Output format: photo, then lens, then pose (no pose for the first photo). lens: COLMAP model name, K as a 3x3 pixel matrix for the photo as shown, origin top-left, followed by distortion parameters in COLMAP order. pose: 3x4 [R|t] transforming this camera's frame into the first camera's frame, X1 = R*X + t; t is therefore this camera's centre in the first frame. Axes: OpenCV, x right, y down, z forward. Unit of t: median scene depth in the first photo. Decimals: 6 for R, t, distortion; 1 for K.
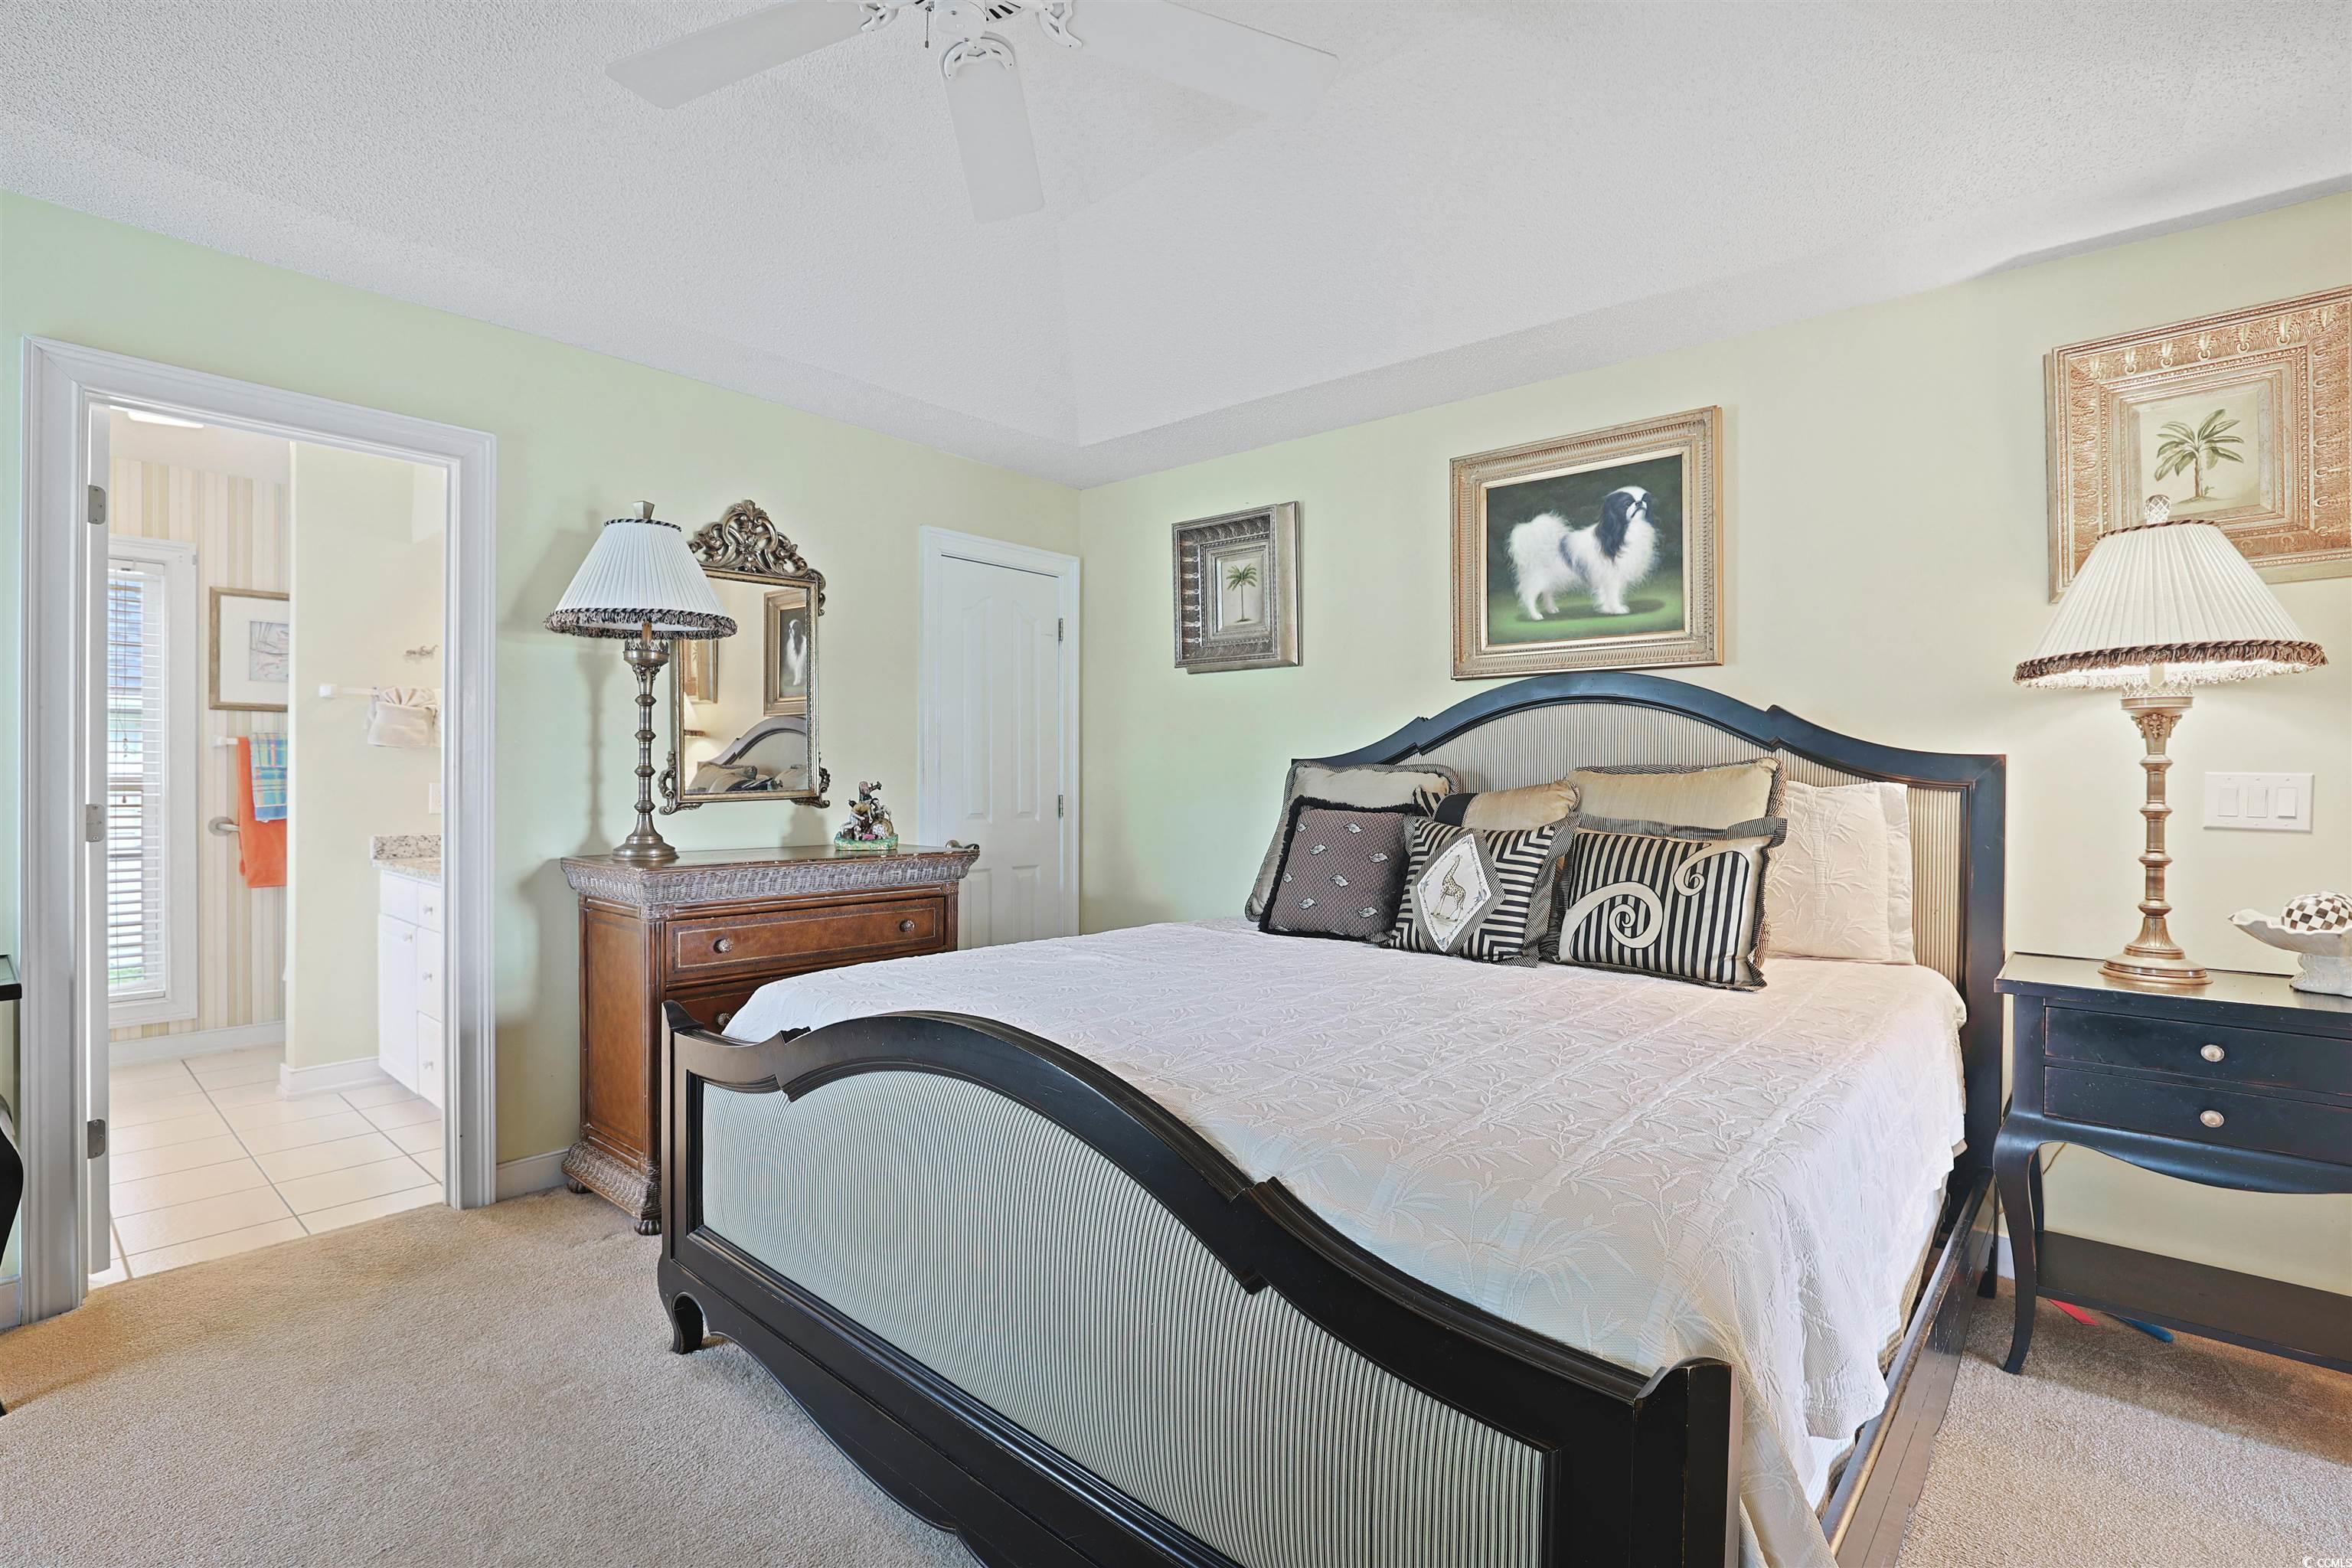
lens RADIAL K [[1071.5, 0, 1184.7], [0, 1071.5, 787.3], [0, 0, 1]] dist [-0.060109, 0.022161]
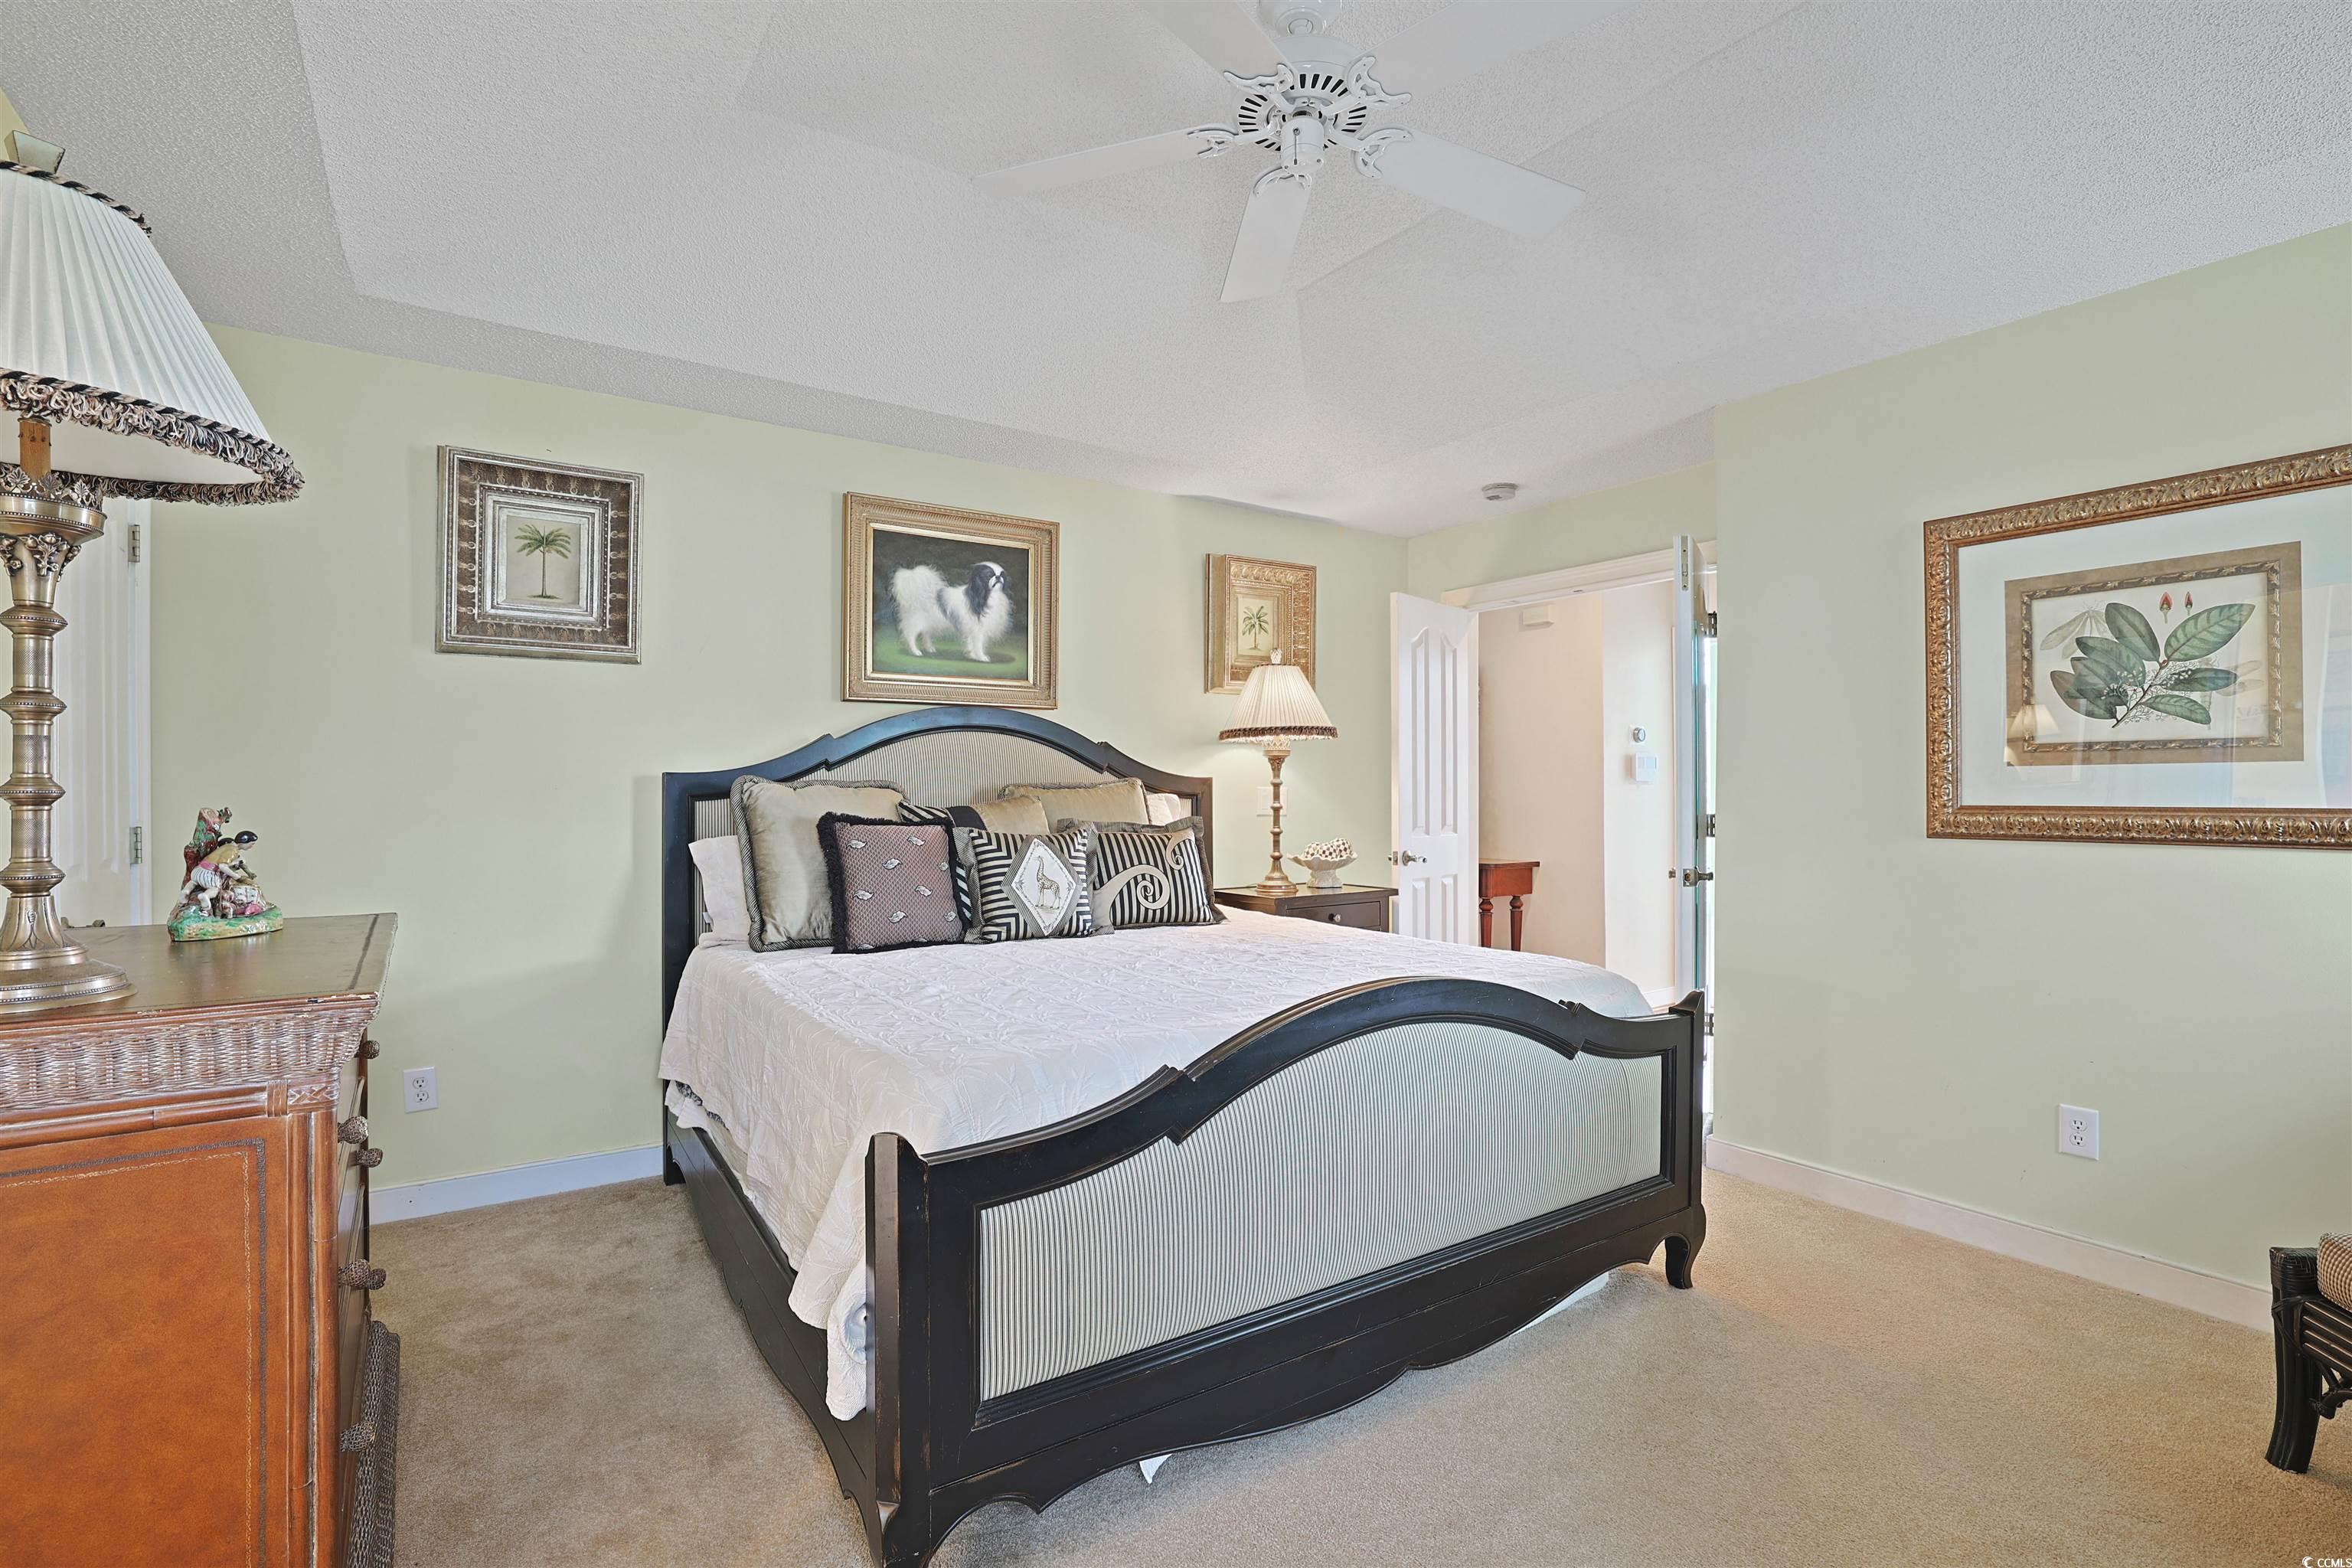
lens RADIAL K [[1071.5, 0, 1184.7], [0, 1071.5, 787.3], [0, 0, 1]] dist [-0.060109, 0.022161]
pose [[0.256006, -0.003269, 0.966670, -0.782134], [0.010586, 0.999944, 0.000578, -0.012787], [-0.966617, 0.010085, 0.256026, 0.461879]]
